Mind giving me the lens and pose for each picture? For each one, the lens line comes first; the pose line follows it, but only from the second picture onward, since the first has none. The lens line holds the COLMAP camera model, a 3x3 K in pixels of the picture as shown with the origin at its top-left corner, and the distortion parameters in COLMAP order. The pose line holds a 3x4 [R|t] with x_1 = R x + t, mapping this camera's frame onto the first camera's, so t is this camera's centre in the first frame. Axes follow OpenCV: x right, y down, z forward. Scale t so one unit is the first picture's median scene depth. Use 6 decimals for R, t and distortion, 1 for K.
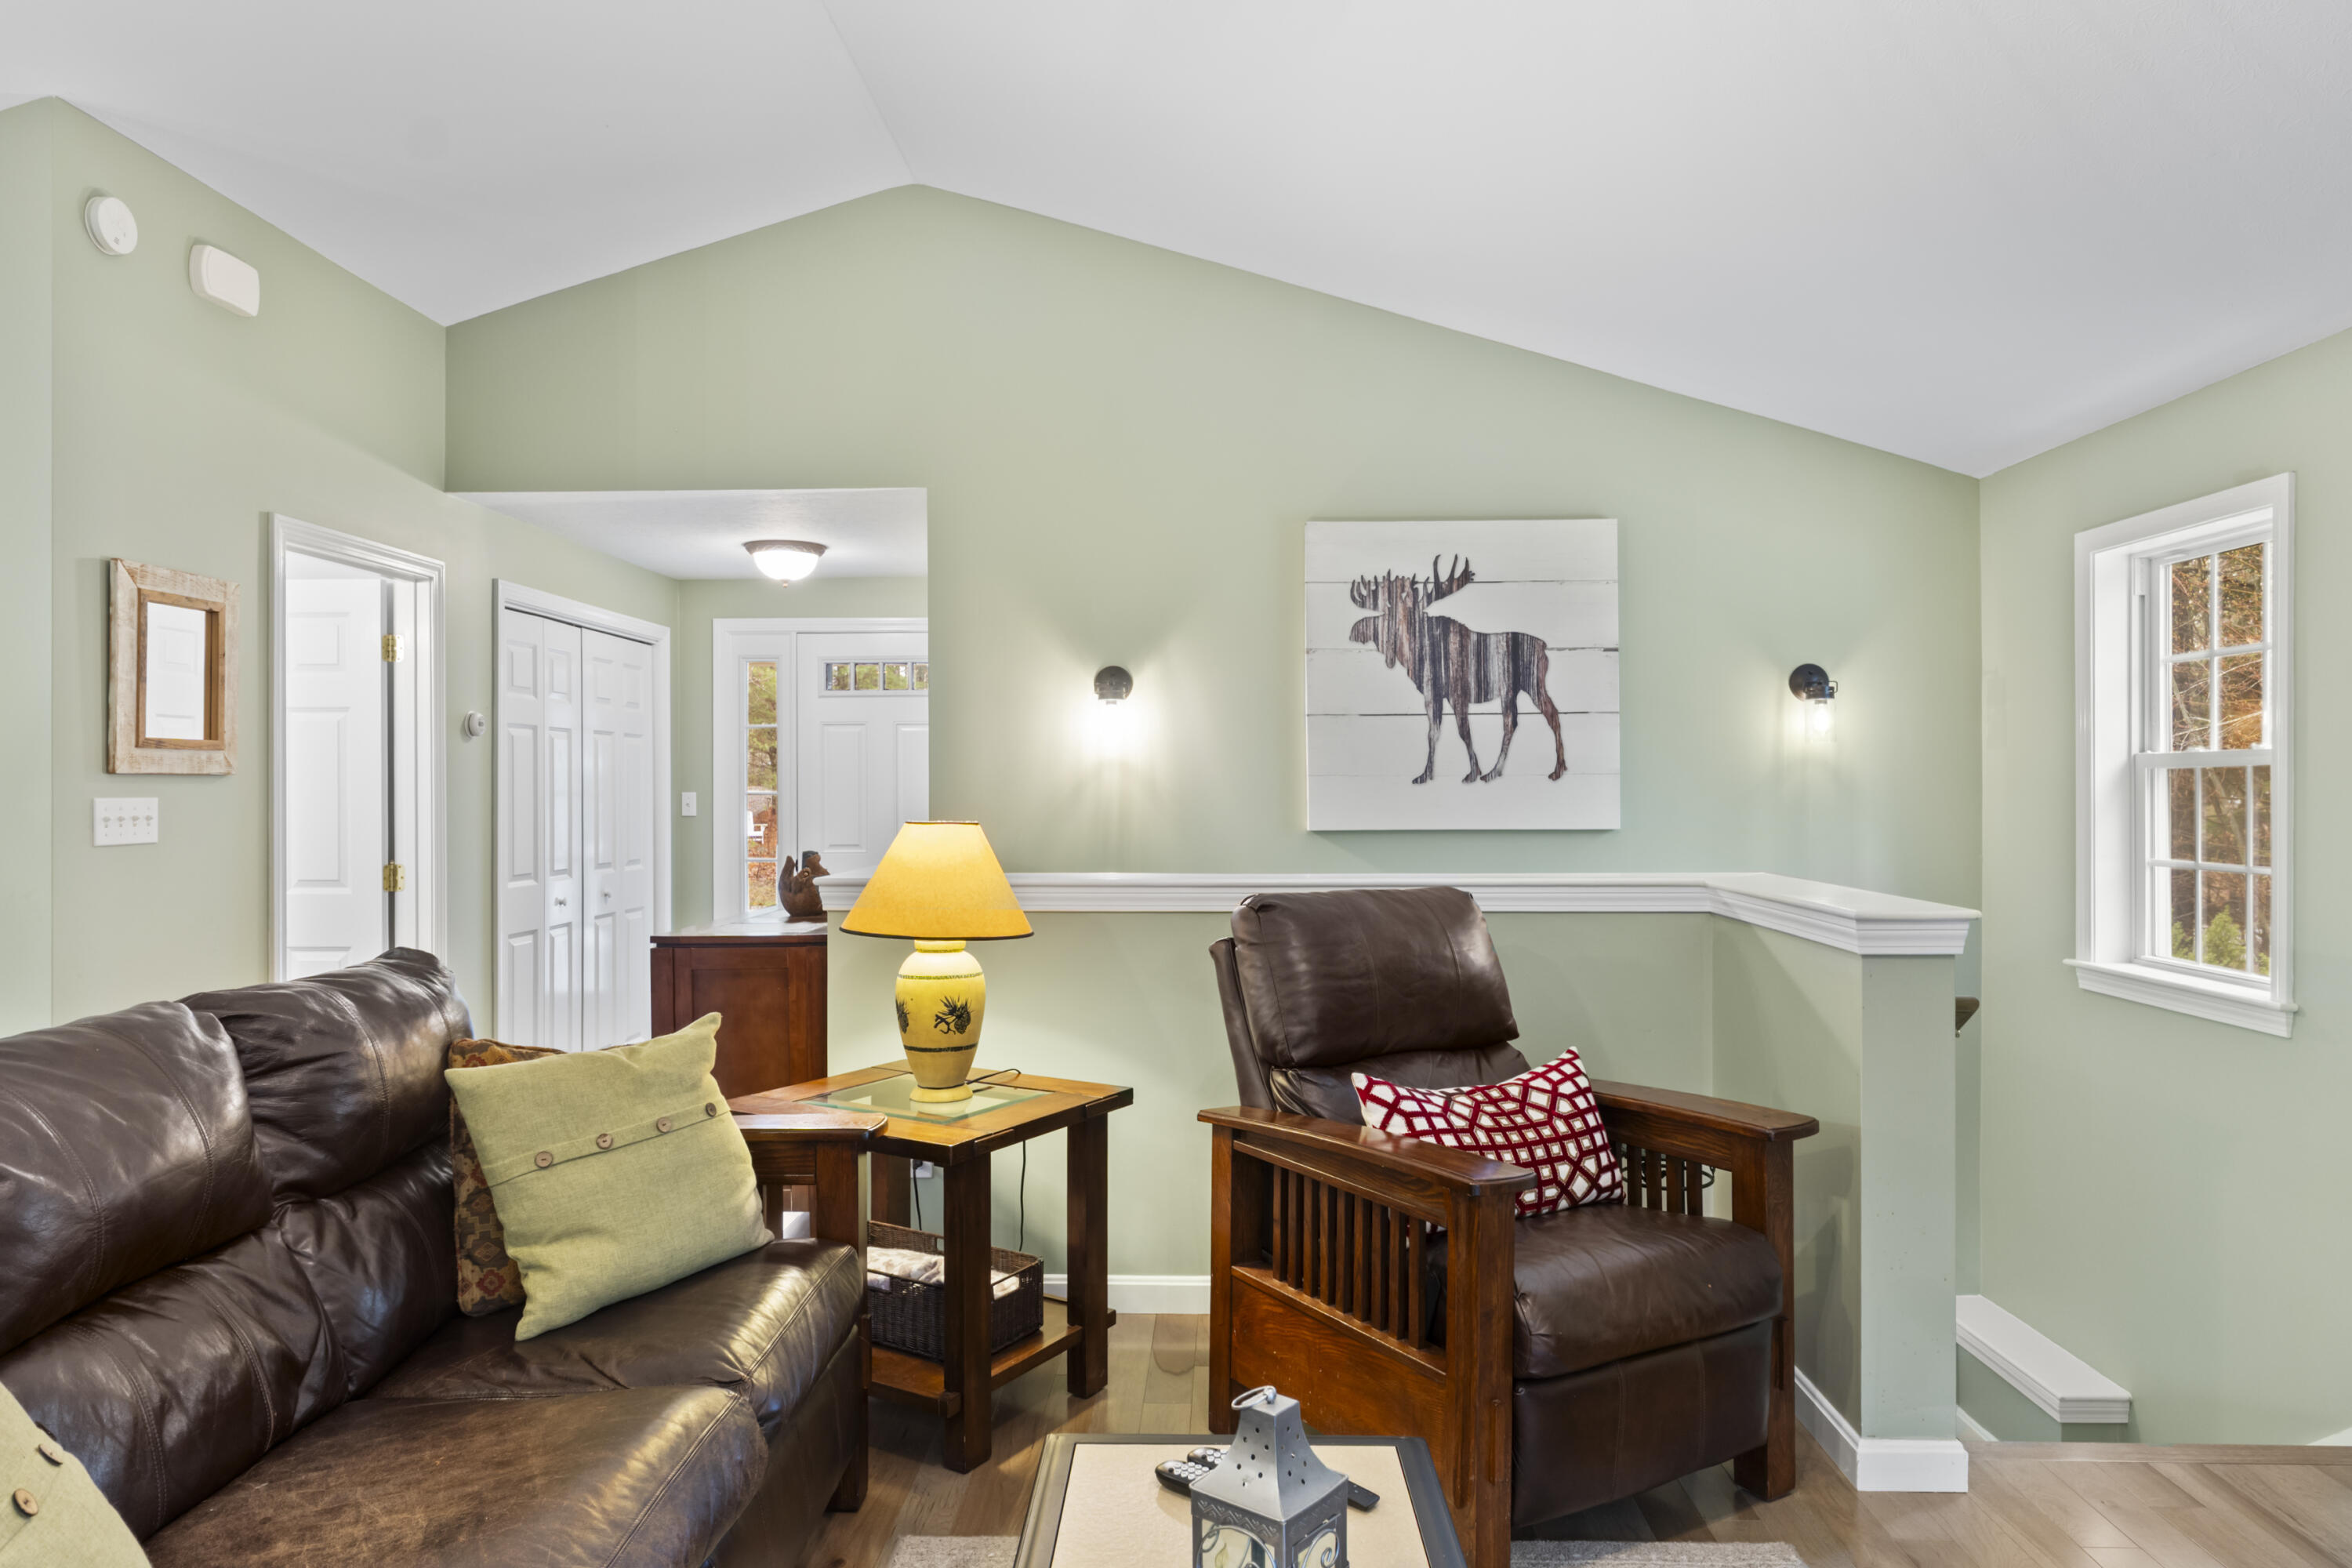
lens RADIAL K [[1631.7, 0, 1170.6], [0, 1631.7, 796.2], [0, 0, 1]] dist [0.000677, 0.000153]
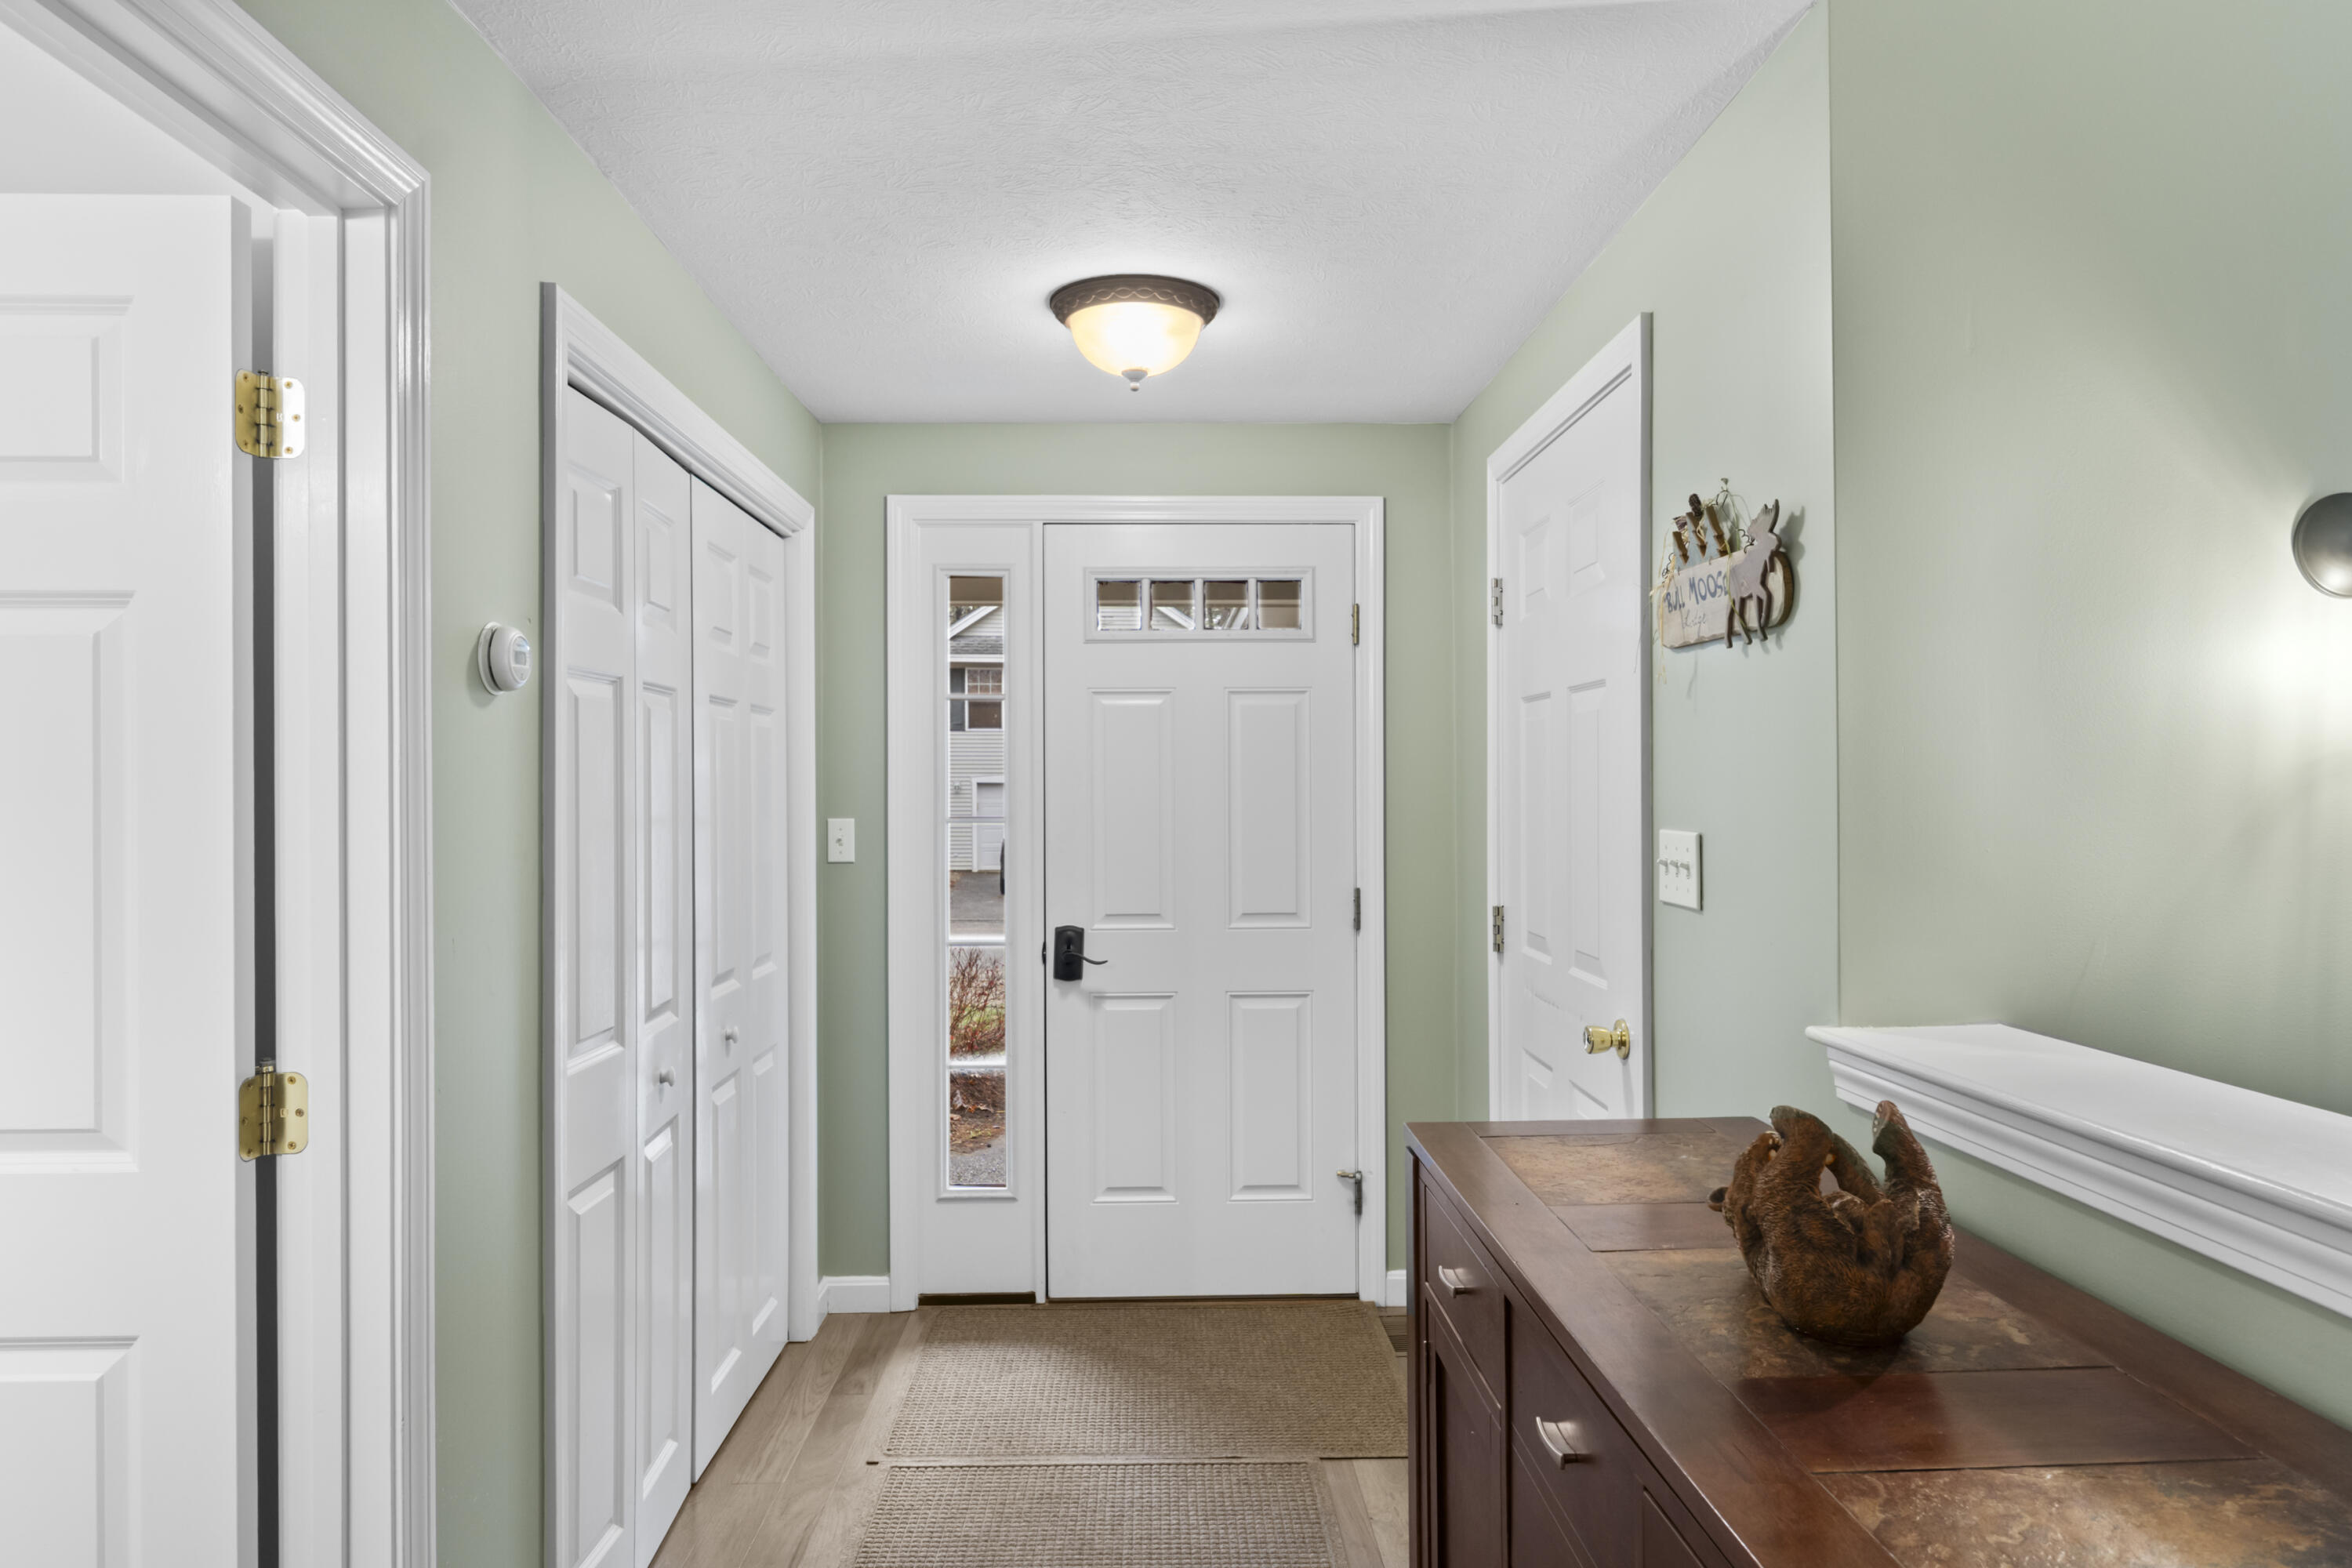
lens RADIAL K [[1631.7, 0, 1179.0], [0, 1631.7, 779.1], [0, 0, 1]] dist [0.000677, 0.000153]
pose [[0.998074, -0.002556, 0.061986, -0.292590], [0.003124, 0.999954, -0.009068, -0.013120], [-0.061960, 0.009244, 0.998036, 0.614759]]
